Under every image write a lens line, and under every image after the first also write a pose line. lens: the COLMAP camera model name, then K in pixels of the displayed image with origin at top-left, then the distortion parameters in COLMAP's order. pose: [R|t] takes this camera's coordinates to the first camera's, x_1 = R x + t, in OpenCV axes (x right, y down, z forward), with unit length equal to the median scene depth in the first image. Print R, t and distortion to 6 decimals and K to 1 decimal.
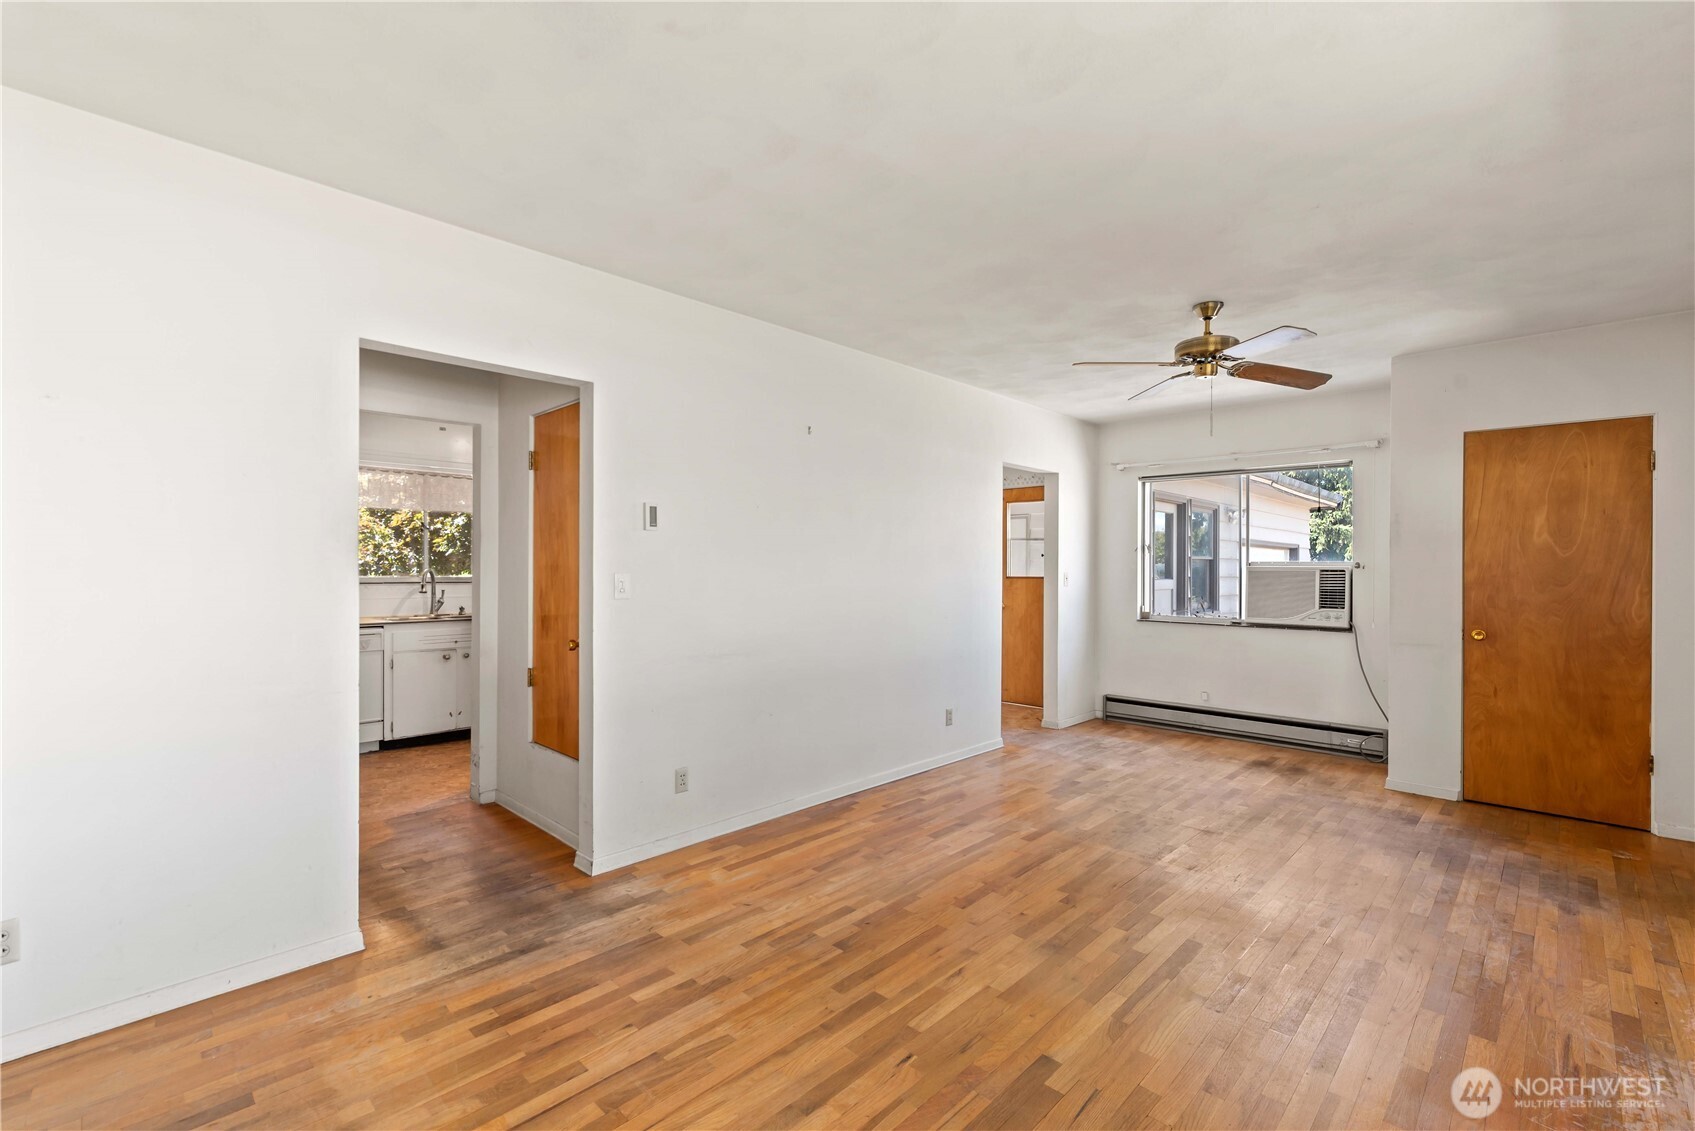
lens RADIAL K [[735.6, 0, 860.1], [0, 735.6, 564.8], [0, 0, 1]] dist [-0.001846, -0.000062]
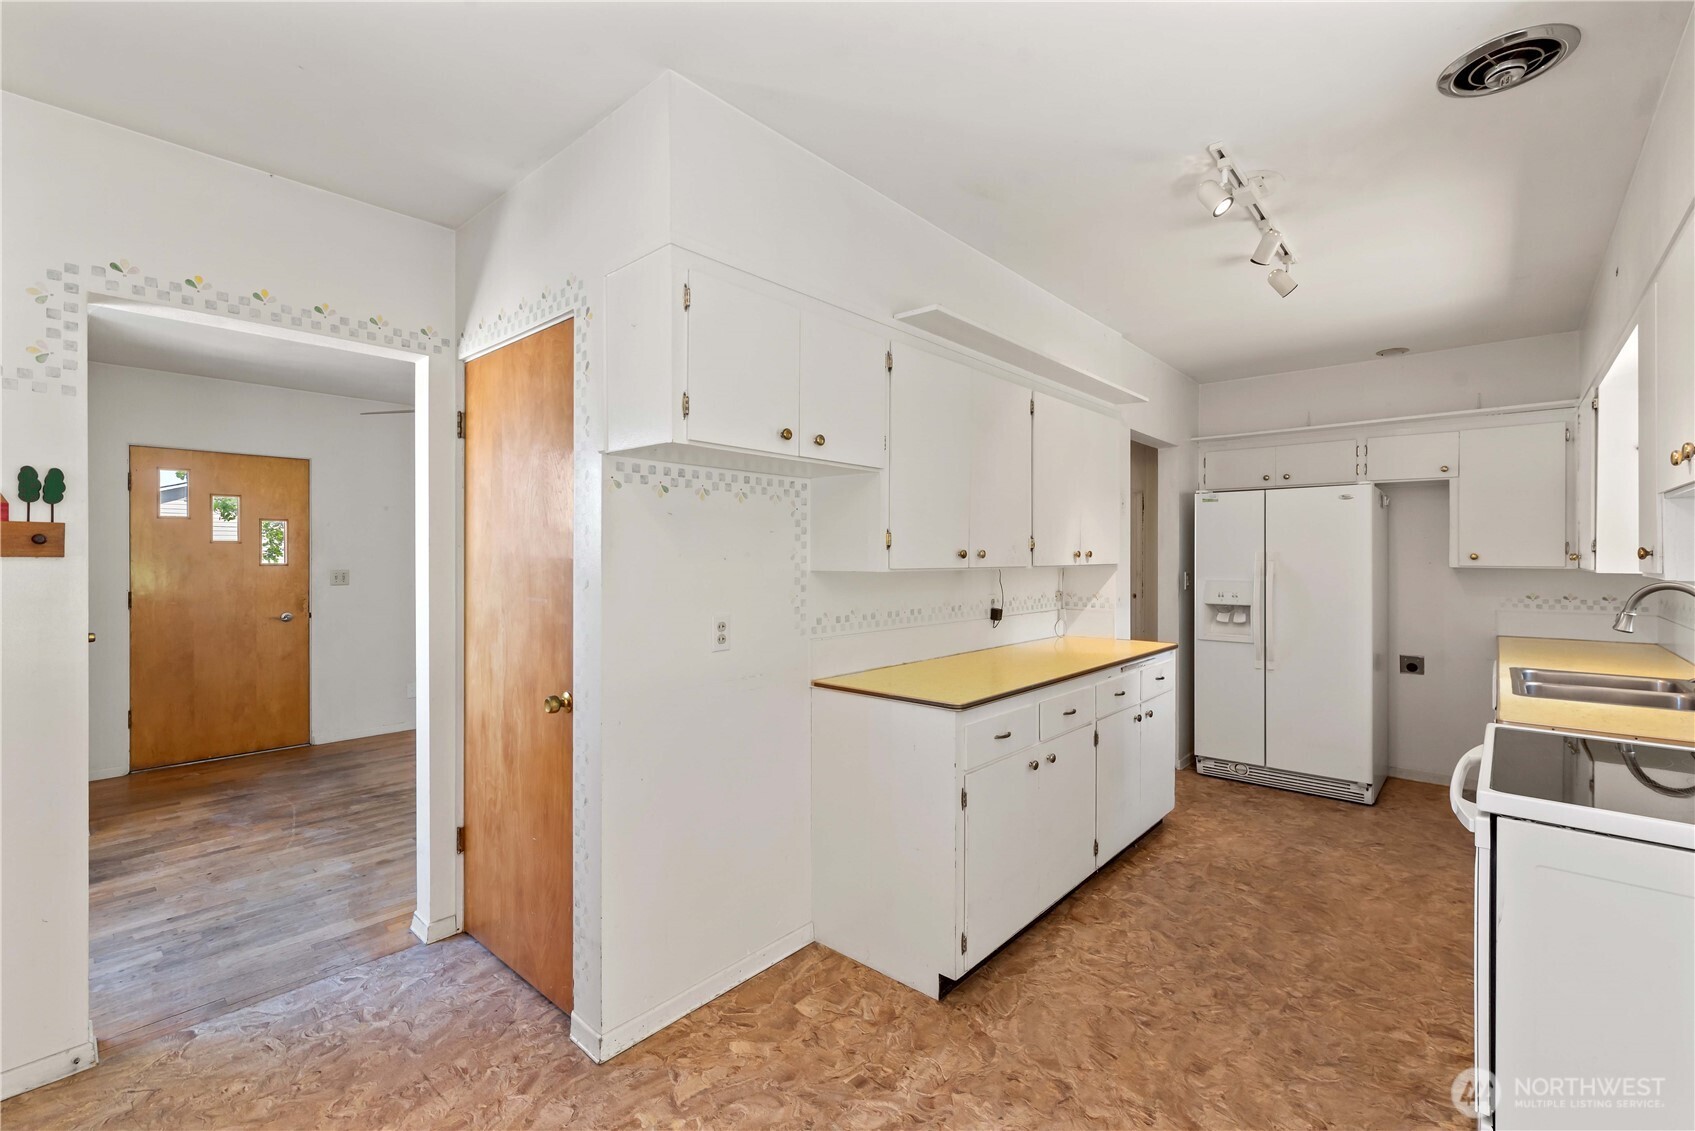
lens RADIAL K [[735.6, 0, 850.5], [0, 735.6, 559.8], [0, 0, 1]] dist [-0.001846, -0.000062]
pose [[-0.999346, -0.006953, -0.035474, -0.164639], [-0.007121, 0.999964, 0.004619, -0.027949], [0.035440, 0.004868, -0.999360, 2.673996]]
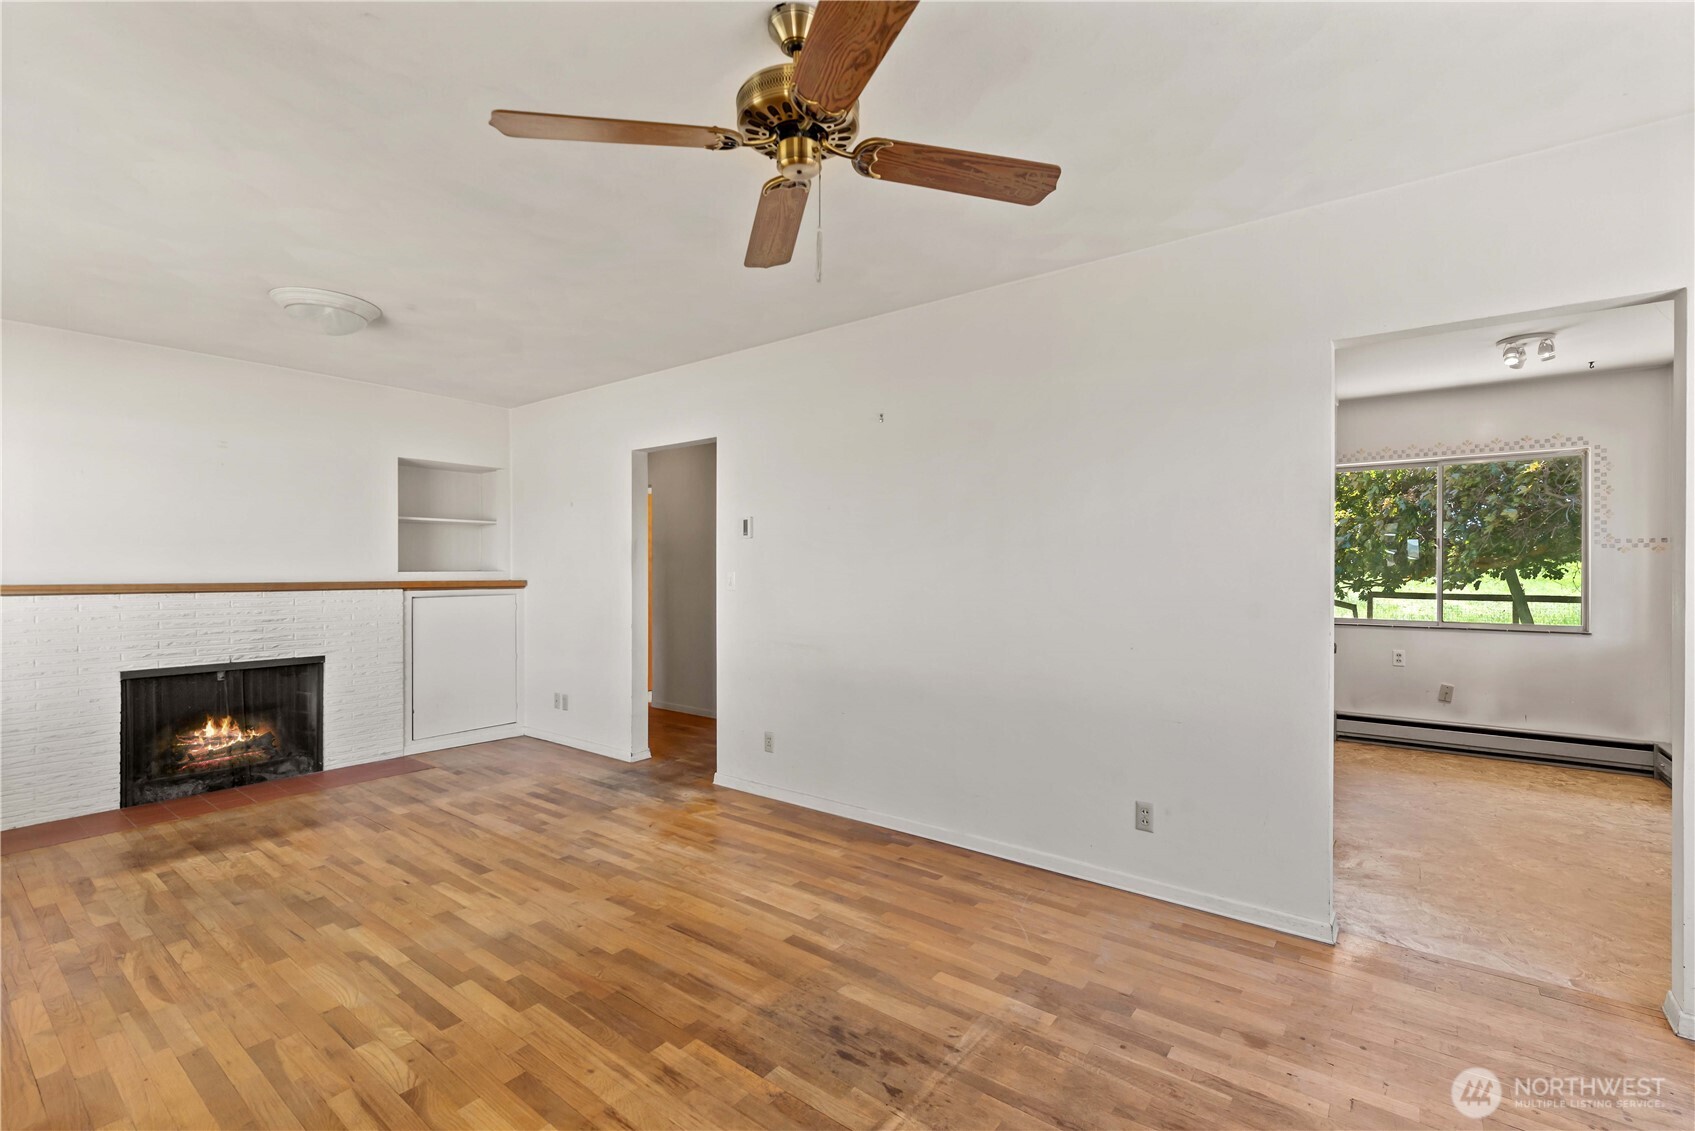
lens RADIAL K [[735.6, 0, 862.5], [0, 735.6, 571.1], [0, 0, 1]] dist [-0.001846, -0.000062]
pose [[0.122850, 0.004723, -0.992414, 1.098288], [0.004458, 0.999976, 0.005311, 0.005480], [0.992415, -0.005076, 0.122826, 1.127545]]
